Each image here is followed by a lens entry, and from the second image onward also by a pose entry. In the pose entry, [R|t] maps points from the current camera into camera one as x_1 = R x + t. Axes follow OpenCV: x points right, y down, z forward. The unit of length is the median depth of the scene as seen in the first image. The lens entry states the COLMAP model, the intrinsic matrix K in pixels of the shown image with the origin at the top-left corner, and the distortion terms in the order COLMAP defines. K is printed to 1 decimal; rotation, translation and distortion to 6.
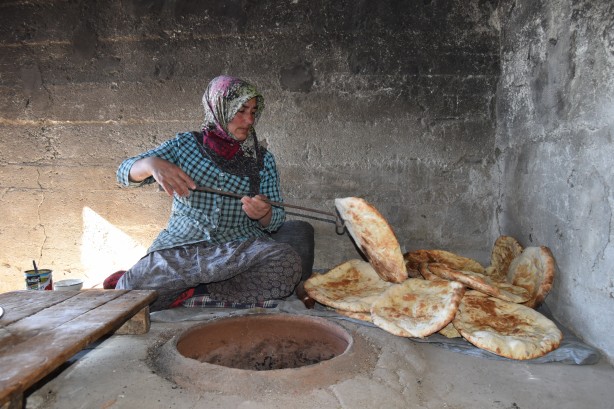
lens RADIAL K [[483.8, 0, 315.0], [0, 483.8, 210.0], [0, 0, 1]] dist [-0.097449, 0.041839]
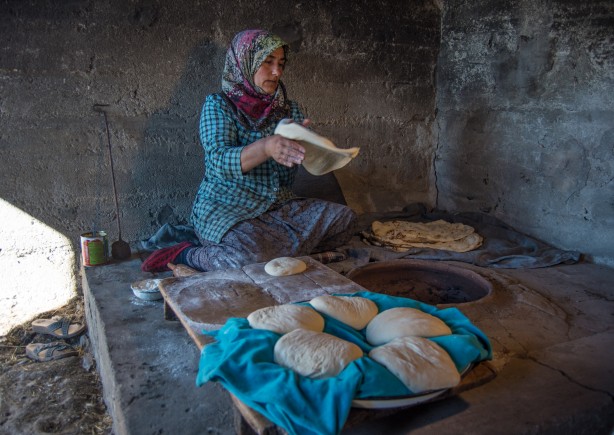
lens RADIAL K [[514.4, 0, 299.5], [0, 514.4, 223.4], [0, 0, 1]] dist [-0.096911, 0.042264]
pose [[0.852746, -0.111789, 0.510223, -0.614306], [0.029930, 0.985682, 0.165939, -0.065266], [-0.521468, -0.126233, 0.843882, 0.035321]]
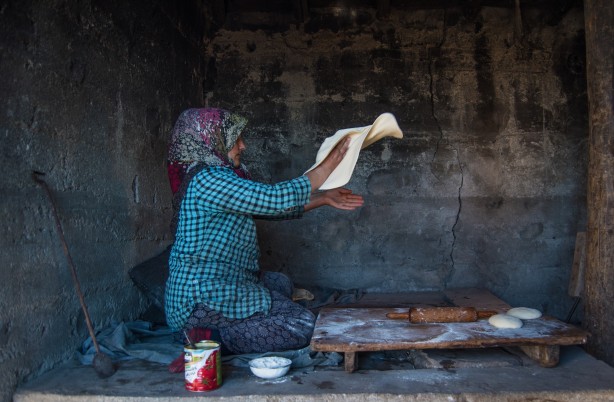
lens RADIAL K [[503.5, 0, 337.4], [0, 503.5, 217.0], [0, 0, 1]] dist [-0.090985, 0.025286]
pose [[-0.066638, -0.002353, 0.997774, -1.112924], [0.074982, 0.997158, 0.007360, -0.053030], [-0.994956, 0.075306, -0.066272, 0.711376]]
